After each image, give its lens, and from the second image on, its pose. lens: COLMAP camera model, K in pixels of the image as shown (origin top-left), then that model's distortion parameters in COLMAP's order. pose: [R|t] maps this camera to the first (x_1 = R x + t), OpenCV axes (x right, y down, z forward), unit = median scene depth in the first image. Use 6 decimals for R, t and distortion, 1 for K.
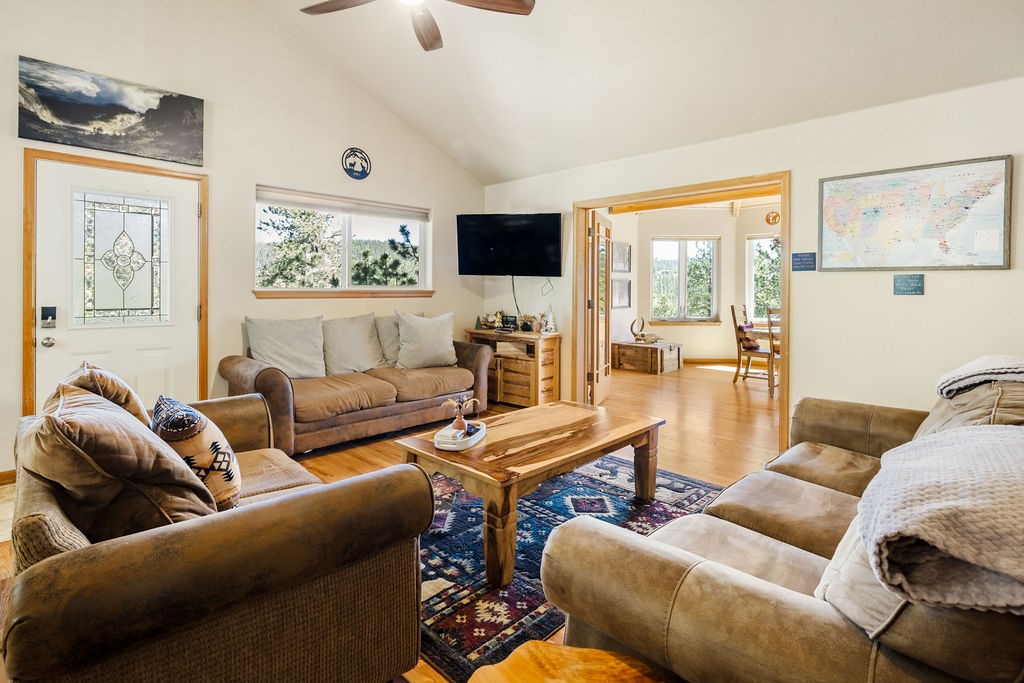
lens RADIAL K [[495.9, 0, 506.3], [0, 495.9, 289.7], [0, 0, 1]] dist [0.000962, -0.001665]
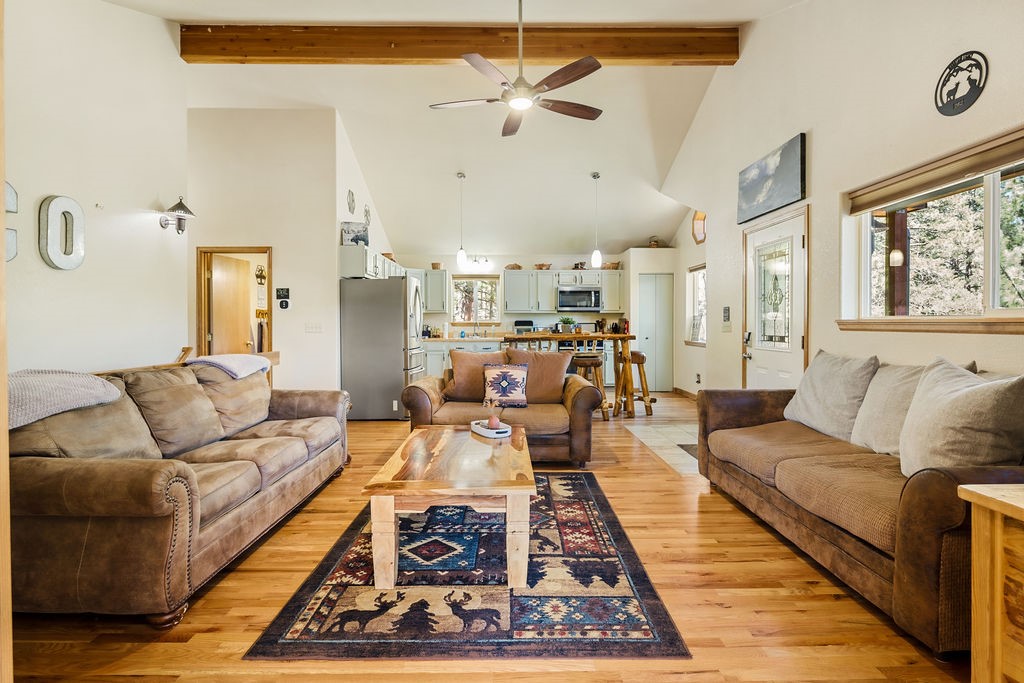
lens RADIAL K [[495.9, 0, 518.6], [0, 495.9, 331.0], [0, 0, 1]] dist [0.000962, -0.001665]
pose [[-0.690057, 0.009484, -0.723693, 0.649429], [0.000457, 0.999920, 0.012668, 0.011793], [0.723755, 0.008411, -0.690006, 1.572682]]
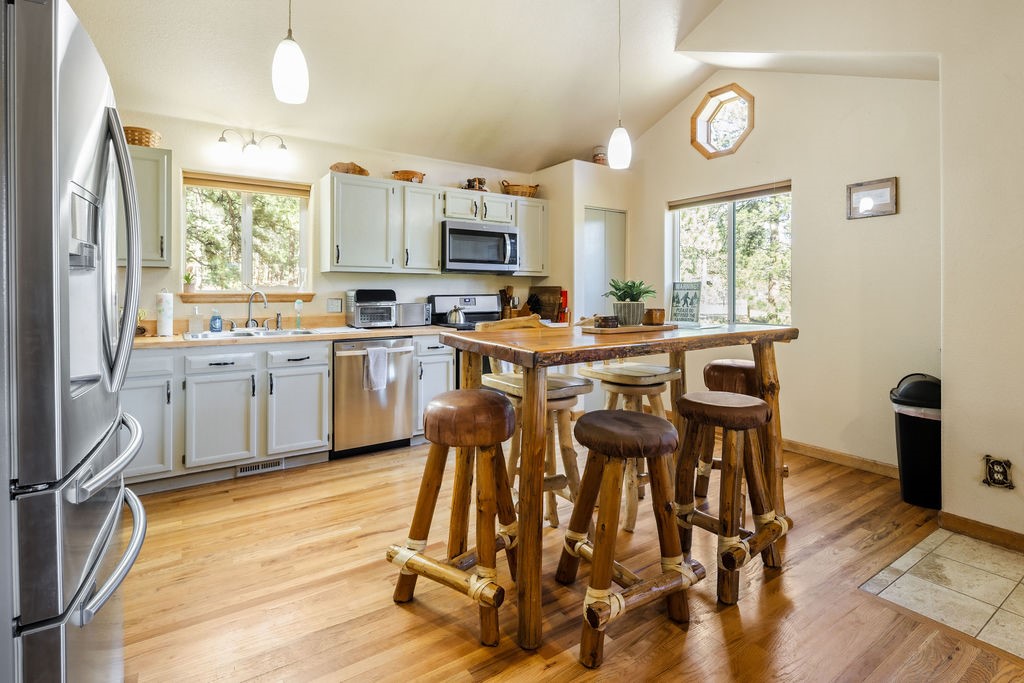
lens RADIAL K [[495.9, 0, 501.5], [0, 495.9, 293.9], [0, 0, 1]] dist [0.000962, -0.001665]
pose [[-0.211314, 0.003174, -0.977413, -0.226848], [-0.000110, 0.999995, 0.003271, -0.003160], [0.977418, 0.000798, -0.211312, 0.243561]]
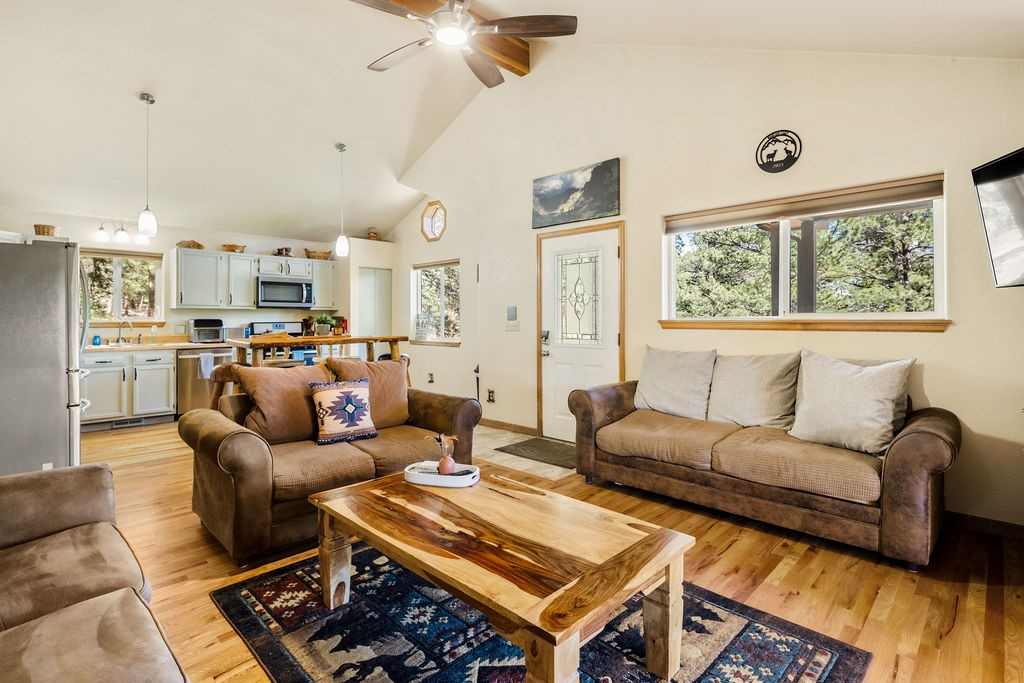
lens RADIAL K [[495.9, 0, 513.6], [0, 495.9, 319.4], [0, 0, 1]] dist [0.000962, -0.001665]
pose [[0.014085, -0.002752, -0.999897, 0.679880], [0.004280, 0.999987, -0.002692, 0.000874], [0.999892, -0.004242, 0.014097, 0.899960]]
